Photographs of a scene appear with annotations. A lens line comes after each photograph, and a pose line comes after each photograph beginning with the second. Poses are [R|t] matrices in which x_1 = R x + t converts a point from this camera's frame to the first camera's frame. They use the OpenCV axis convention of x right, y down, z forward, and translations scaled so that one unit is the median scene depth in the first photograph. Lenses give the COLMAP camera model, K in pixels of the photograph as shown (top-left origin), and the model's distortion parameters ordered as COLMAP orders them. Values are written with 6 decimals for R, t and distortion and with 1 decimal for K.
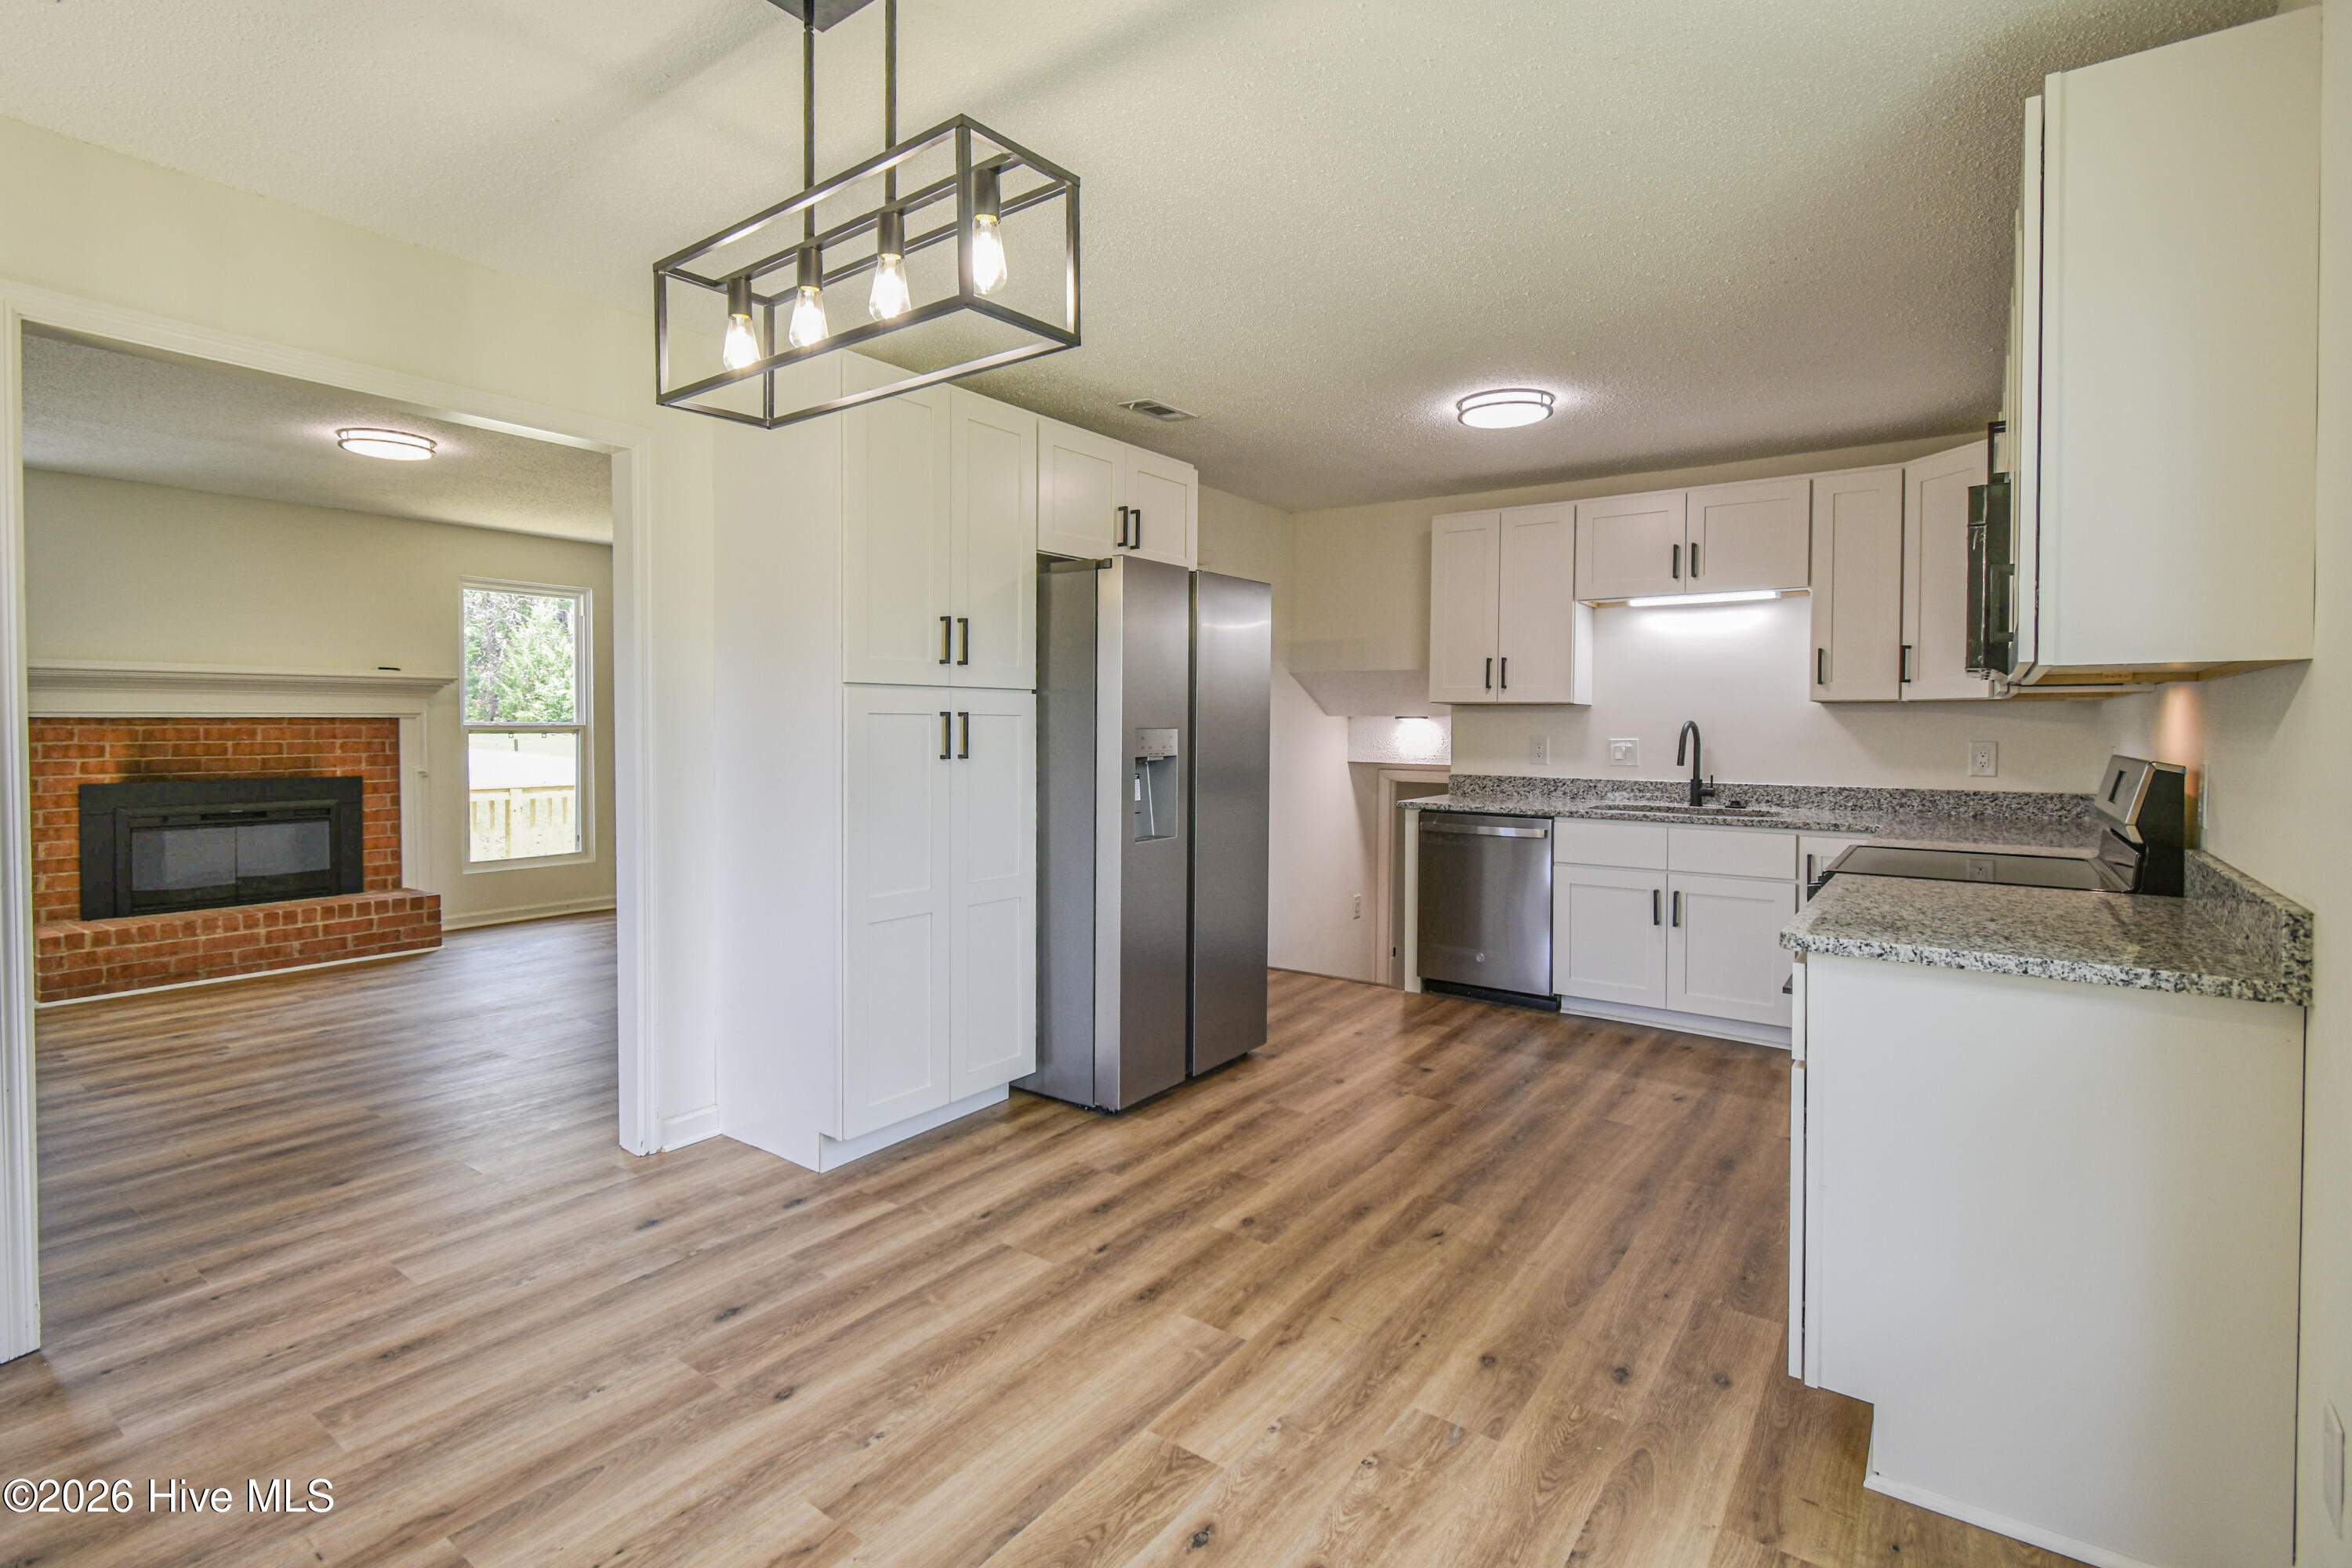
lens RADIAL K [[1103.0, 0, 1180.8], [0, 1103.0, 750.7], [0, 0, 1]] dist [0.023667, -0.000199]
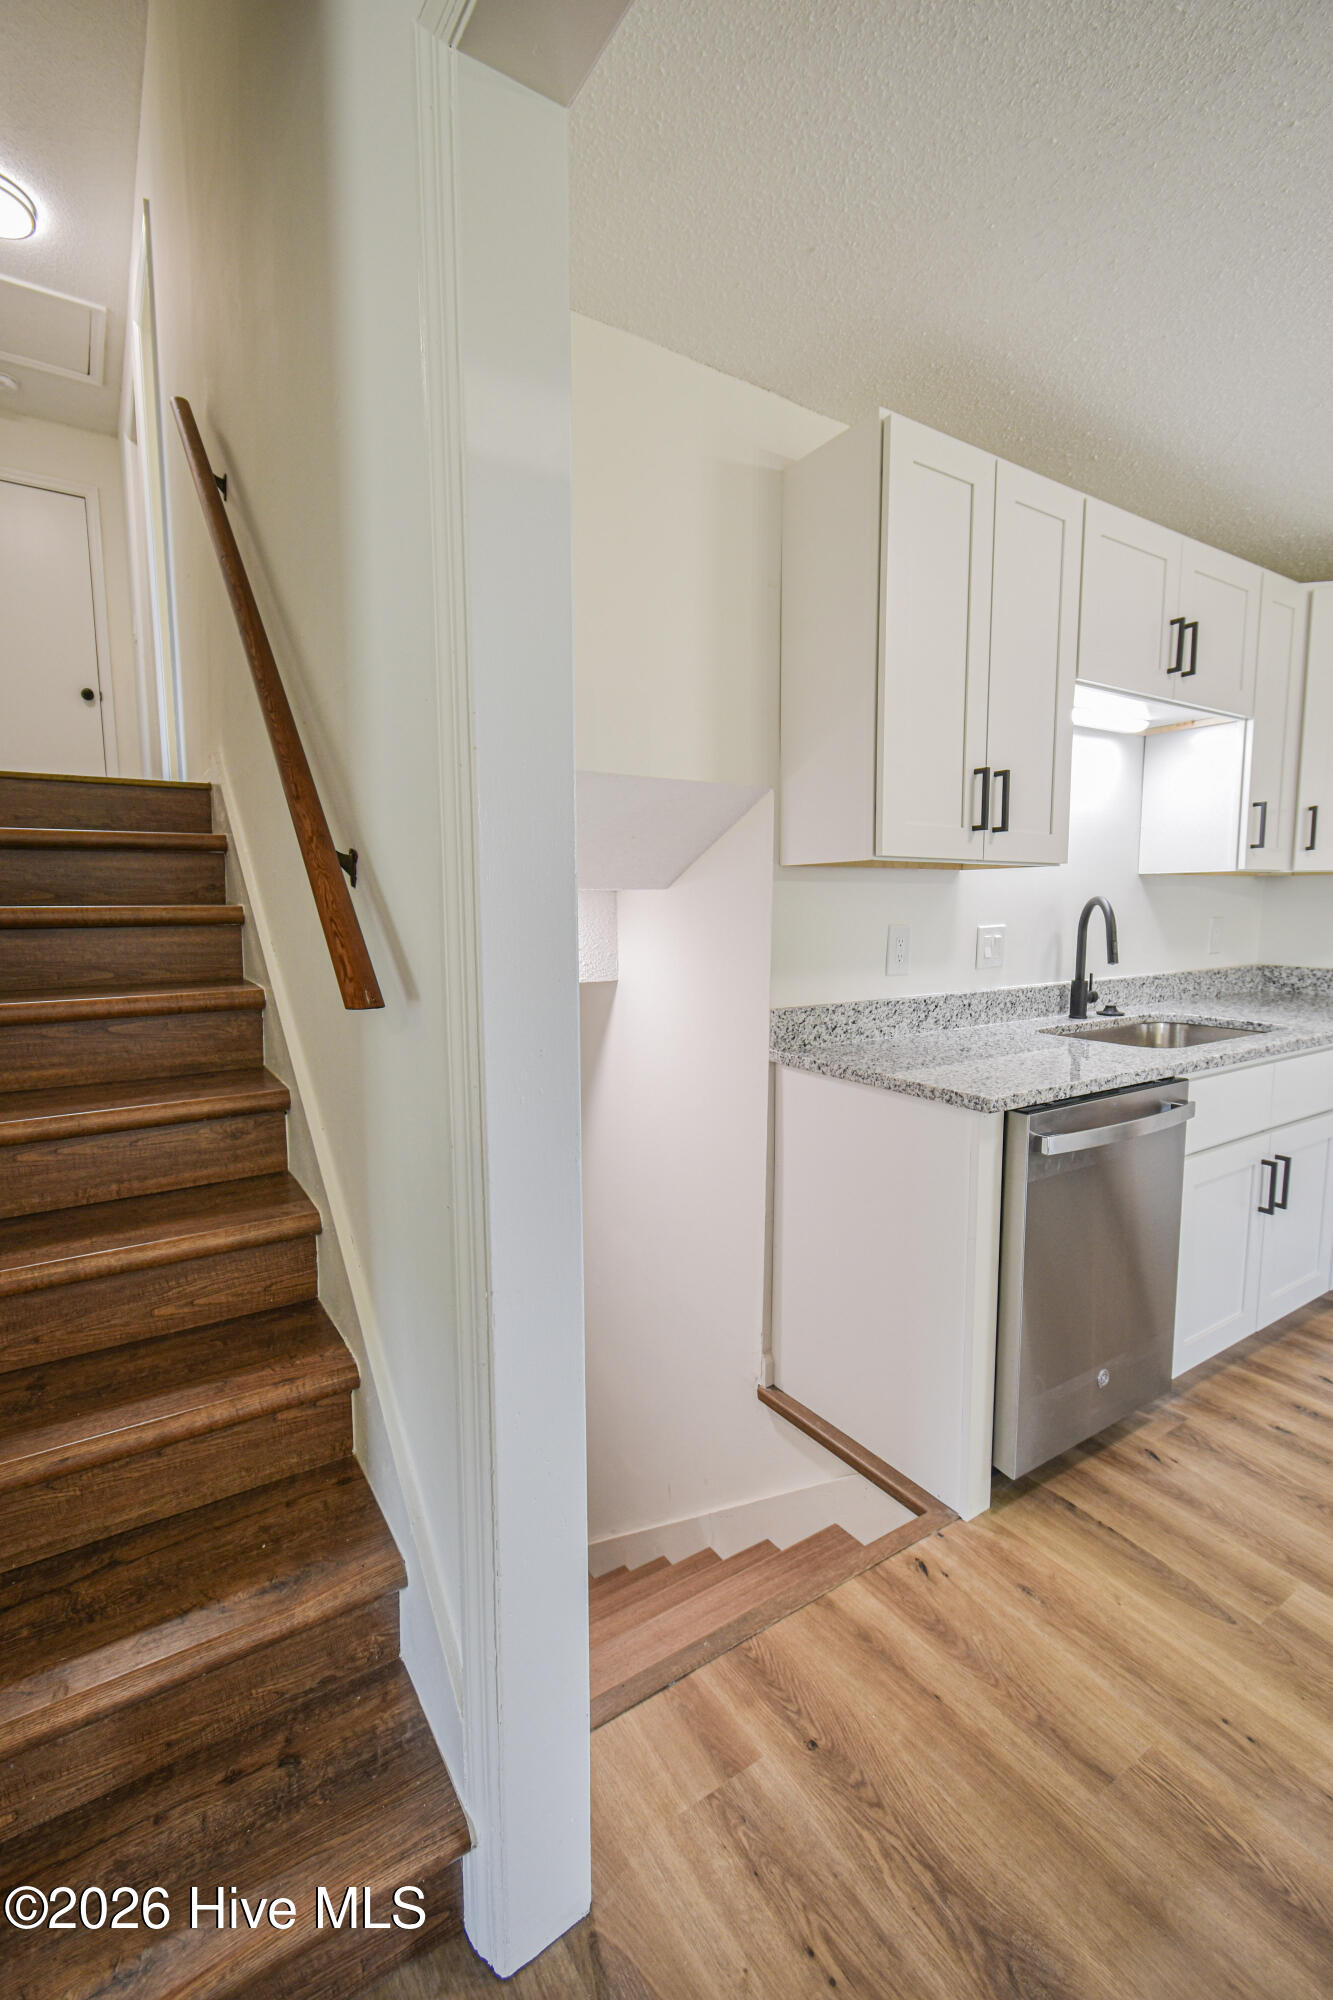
lens RADIAL K [[886.6, 0, 666.5], [0, 886.6, 1000.0], [0, 0, 1]] dist [0.008315, -0.005385]
pose [[0.349306, -0.109601, 0.930577, -0.163417], [0.028473, 0.993918, 0.106374, -0.031875], [-0.936576, -0.010661, 0.350302, 1.157096]]
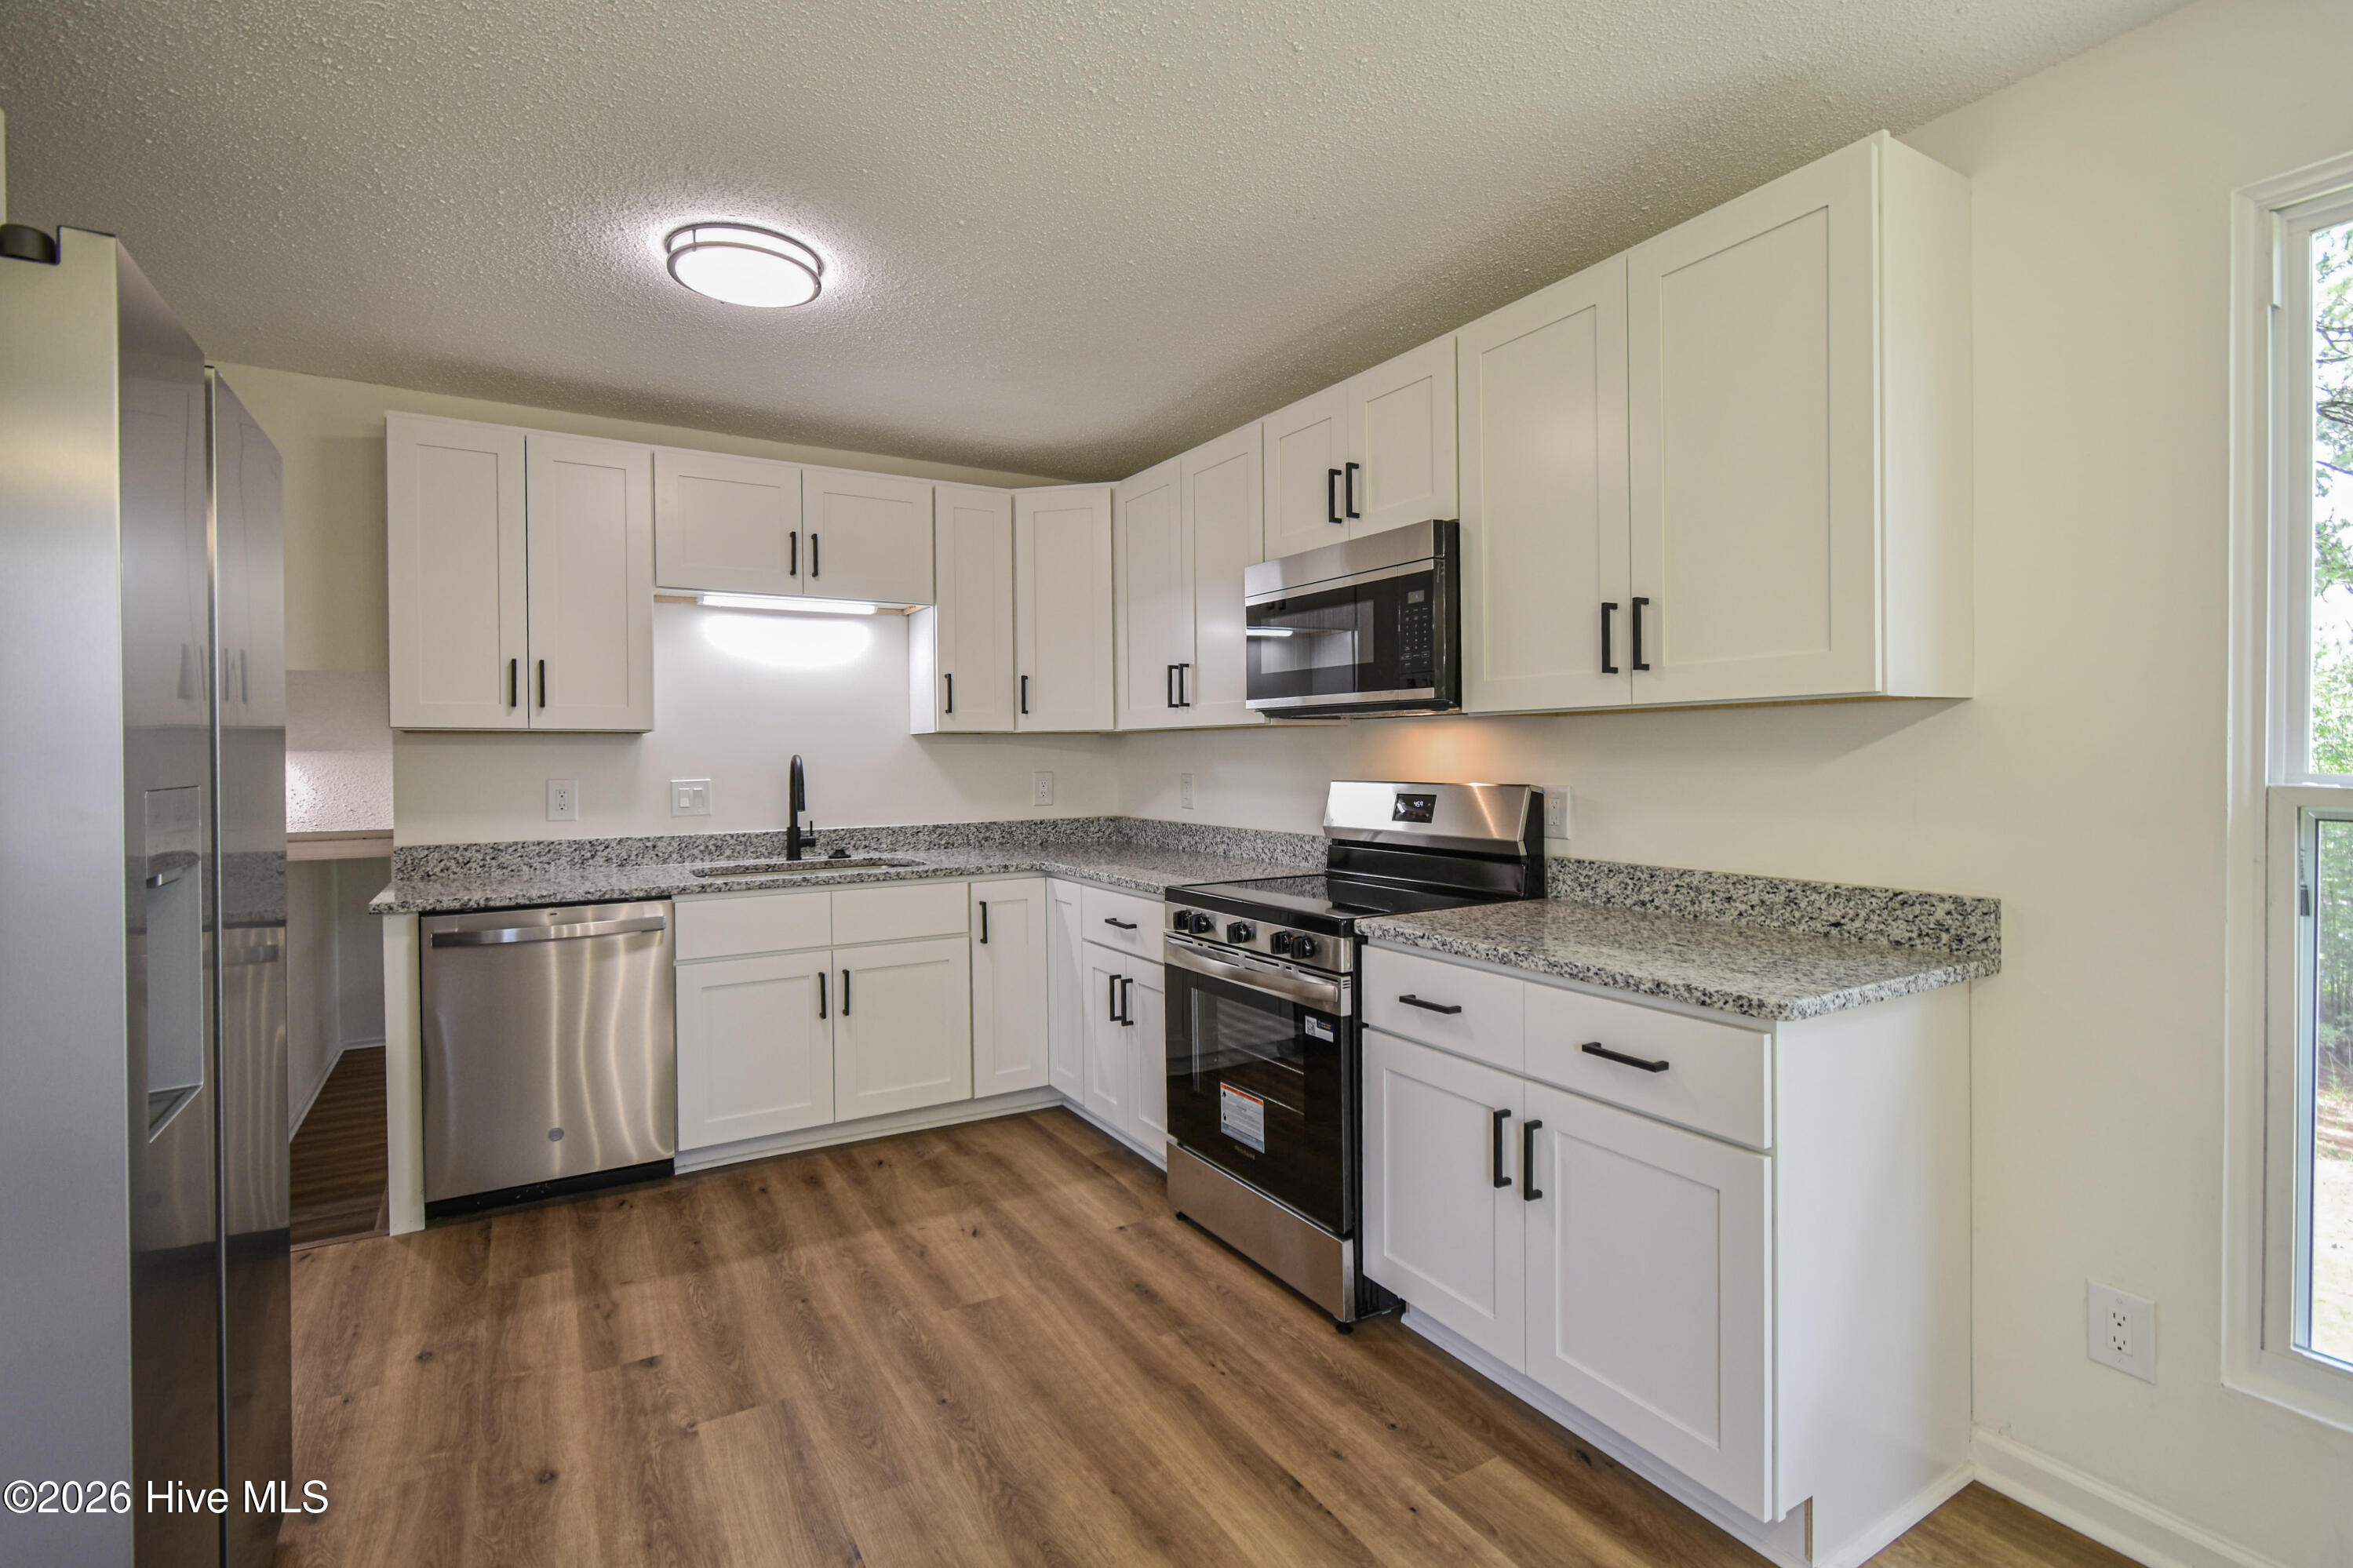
lens RADIAL K [[1086.0, 0, 1174.2], [0, 1086.0, 770.8], [0, 0, 1]] dist [0.001955, 0.000041]
pose [[0.395379, -0.021812, 0.918259, -0.168683], [0.033432, 0.999397, 0.009345, -0.014799], [-0.917910, 0.027004, 0.395870, 0.474148]]
